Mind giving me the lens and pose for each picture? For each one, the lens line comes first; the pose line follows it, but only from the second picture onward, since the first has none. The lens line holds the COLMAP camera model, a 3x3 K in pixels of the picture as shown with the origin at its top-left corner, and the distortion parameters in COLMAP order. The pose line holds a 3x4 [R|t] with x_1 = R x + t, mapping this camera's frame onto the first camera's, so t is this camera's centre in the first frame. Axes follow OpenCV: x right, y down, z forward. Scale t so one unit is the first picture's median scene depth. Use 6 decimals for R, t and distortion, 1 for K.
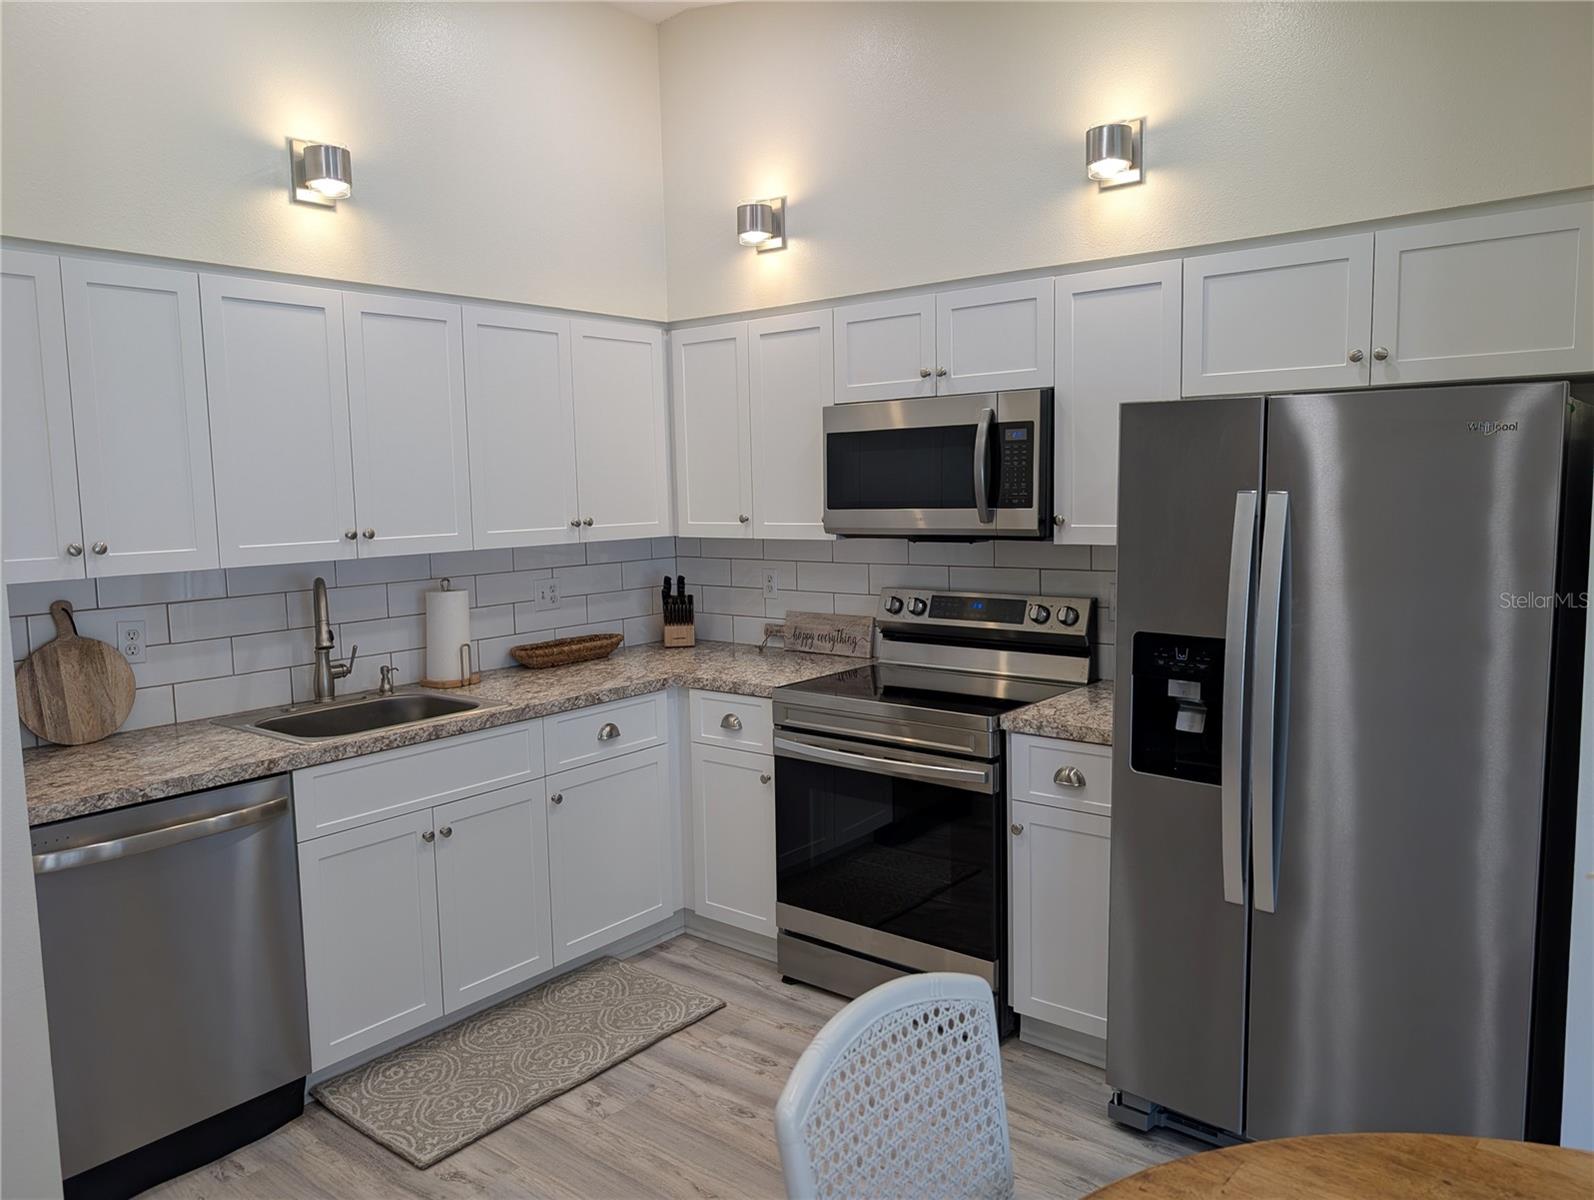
lens RADIAL K [[1136.4, 0, 793.3], [0, 1136.4, 599.1], [0, 0, 1]] dist [0.027985, -0.025279]
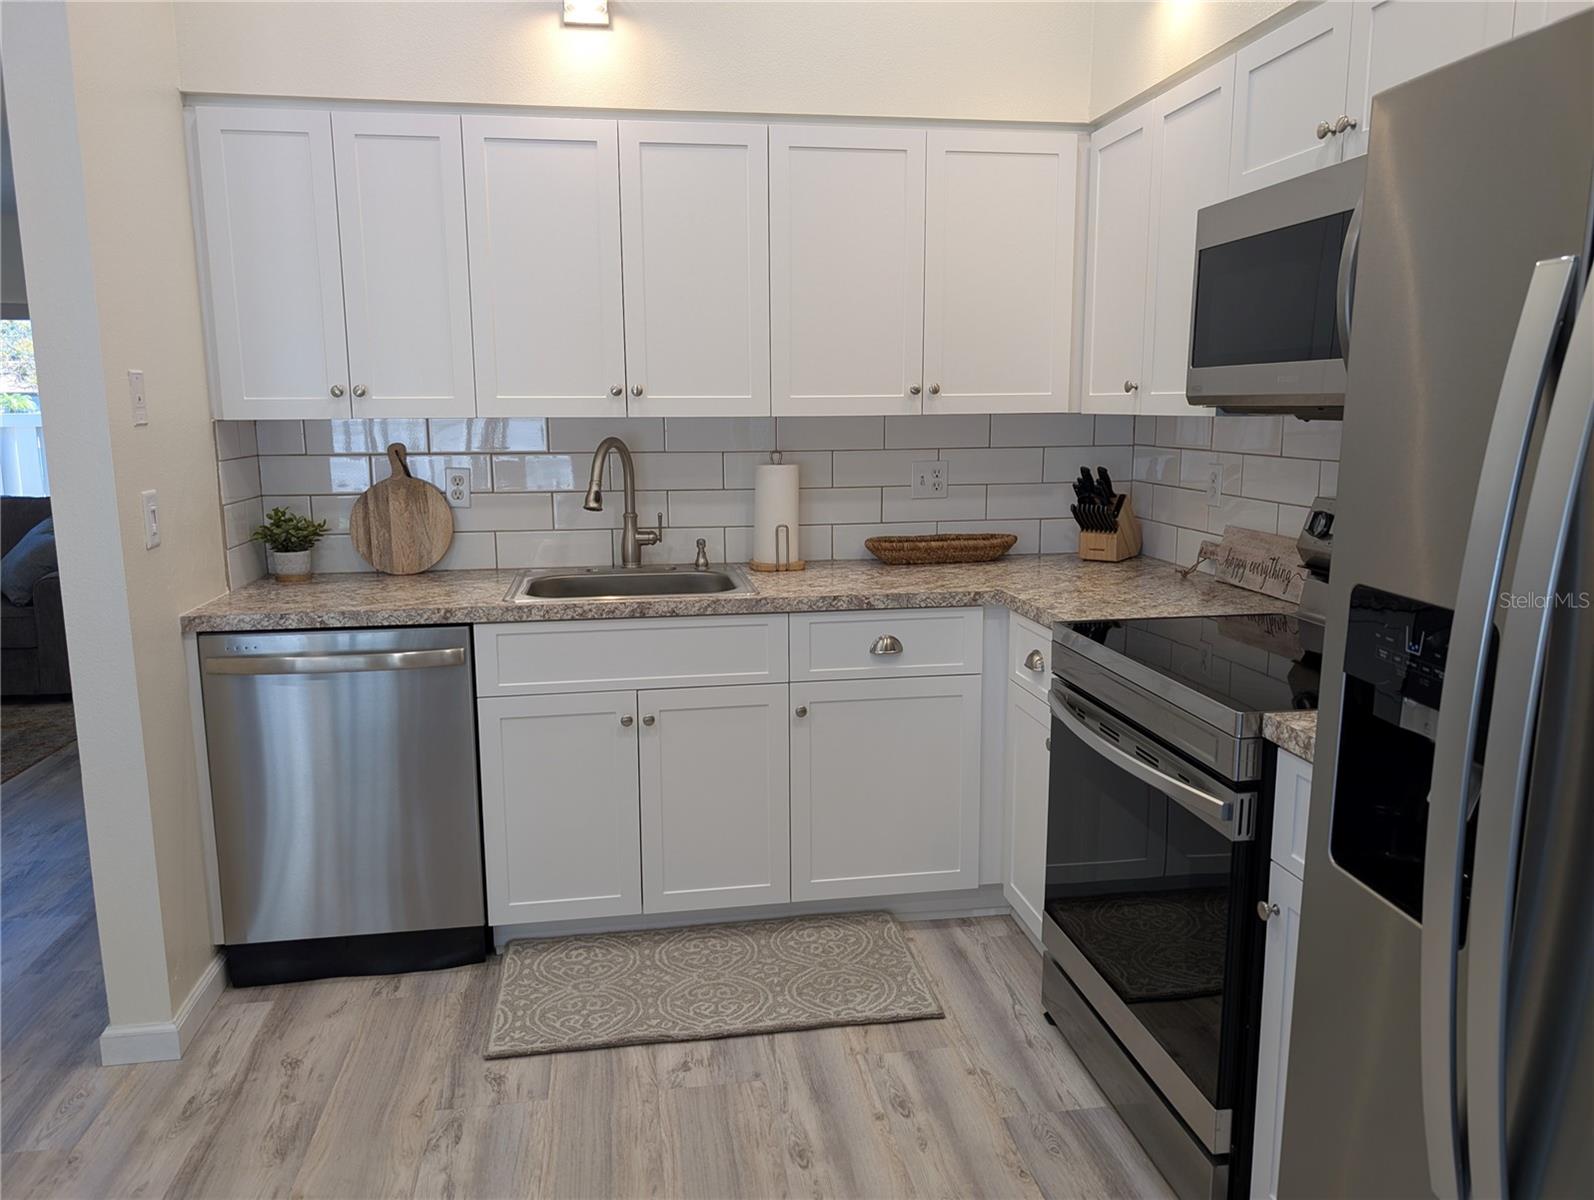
lens RADIAL K [[1136.4, 0, 799.0], [0, 1136.4, 602.4], [0, 0, 1]] dist [0.027985, -0.025279]
pose [[0.746585, 0.131575, -0.652149, 0.351423], [-0.079085, 0.990850, 0.109373, 0.001796], [0.660573, -0.030081, 0.750159, 0.385701]]
